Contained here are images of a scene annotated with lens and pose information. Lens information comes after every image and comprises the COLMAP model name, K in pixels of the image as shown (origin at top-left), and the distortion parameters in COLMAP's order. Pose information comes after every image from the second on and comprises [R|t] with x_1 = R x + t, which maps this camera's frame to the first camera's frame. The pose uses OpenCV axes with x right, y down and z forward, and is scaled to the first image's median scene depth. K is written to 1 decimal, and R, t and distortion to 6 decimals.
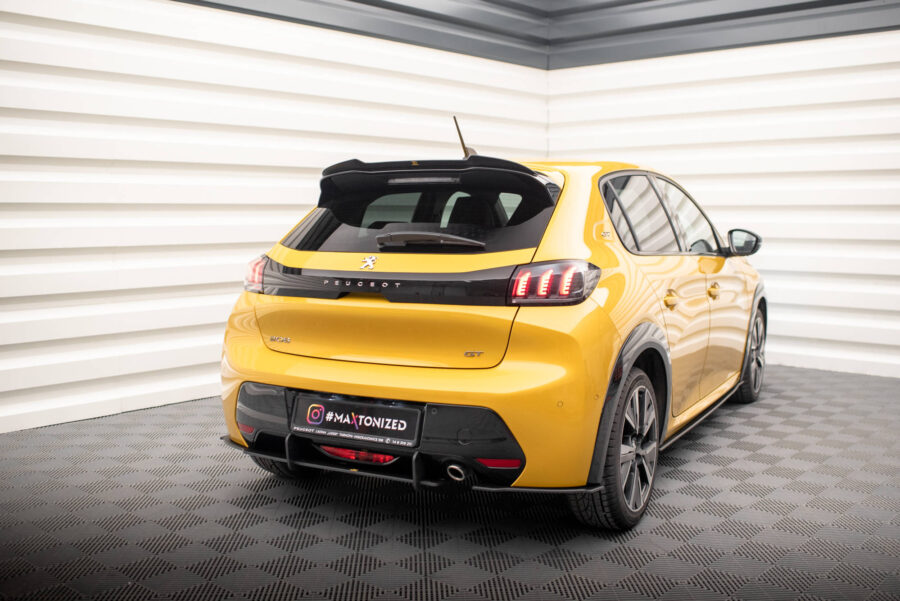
lens RADIAL K [[926.4, 0, 467.9], [0, 926.4, 299.7], [0, 0, 1]] dist [-0.007668, 0.000210]
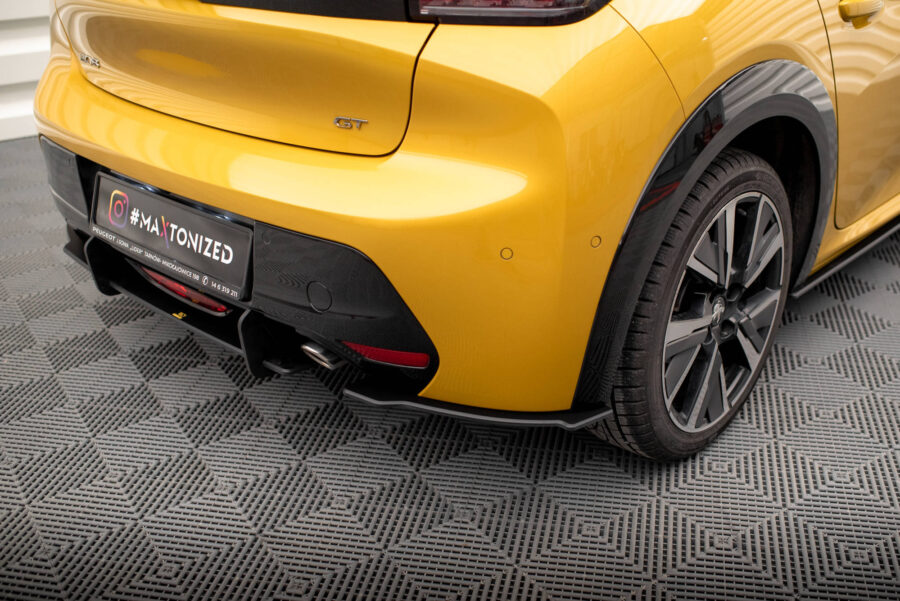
lens RADIAL K [[970.7, 0, 492.9], [0, 970.7, 324.3], [0, 0, 1]] dist [-0.066885, 0.011059]
pose [[0.972503, 0.102930, -0.208908, 0.181061], [-0.021298, 0.932577, 0.360341, -0.023279], [0.231913, -0.345984, 0.909127, 0.516462]]
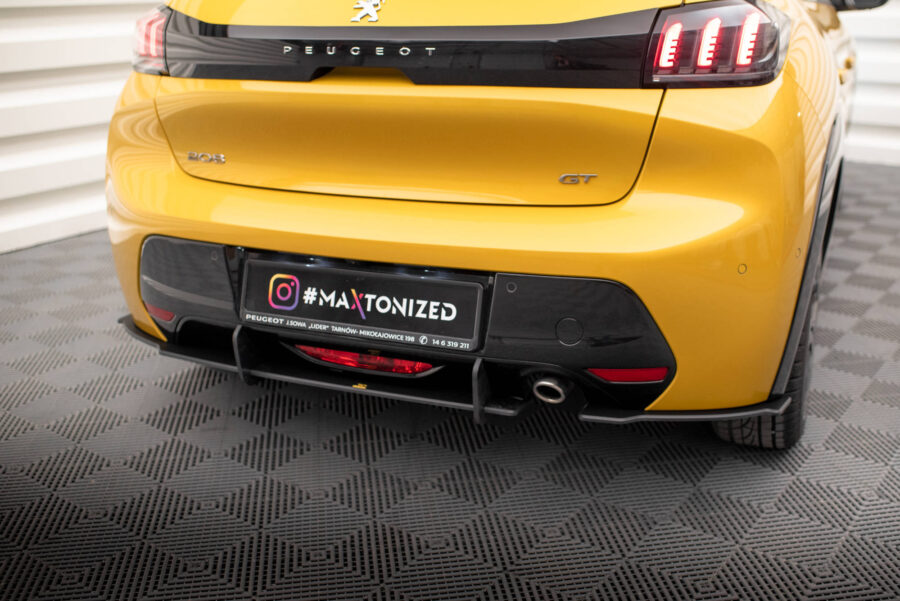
lens RADIAL K [[970.7, 0, 492.9], [0, 970.7, 324.3], [0, 0, 1]] dist [-0.066885, 0.011059]
pose [[0.993925, -0.044291, 0.100758, -0.099806], [0.018544, 0.969759, 0.243357, 0.001885], [-0.108490, -0.240010, 0.964689, 0.419903]]
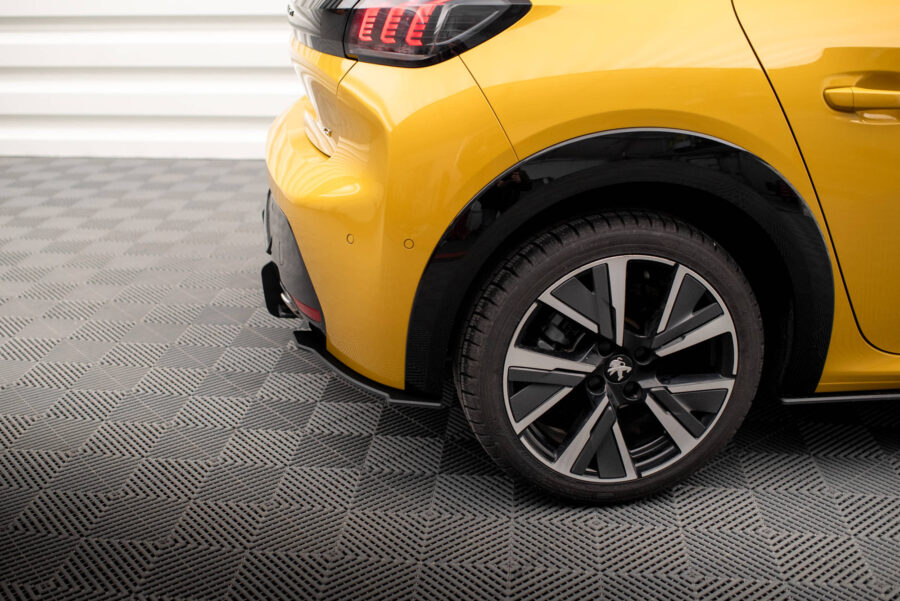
lens RADIAL K [[1042.7, 0, 450.0], [0, 1042.7, 300.5], [0, 0, 1]] dist [-0.190391, 0.004023]
pose [[0.577444, 0.275286, -0.768620, 0.590277], [-0.085088, 0.956604, 0.278690, -0.030841], [0.811985, -0.095527, 0.575809, 0.630067]]
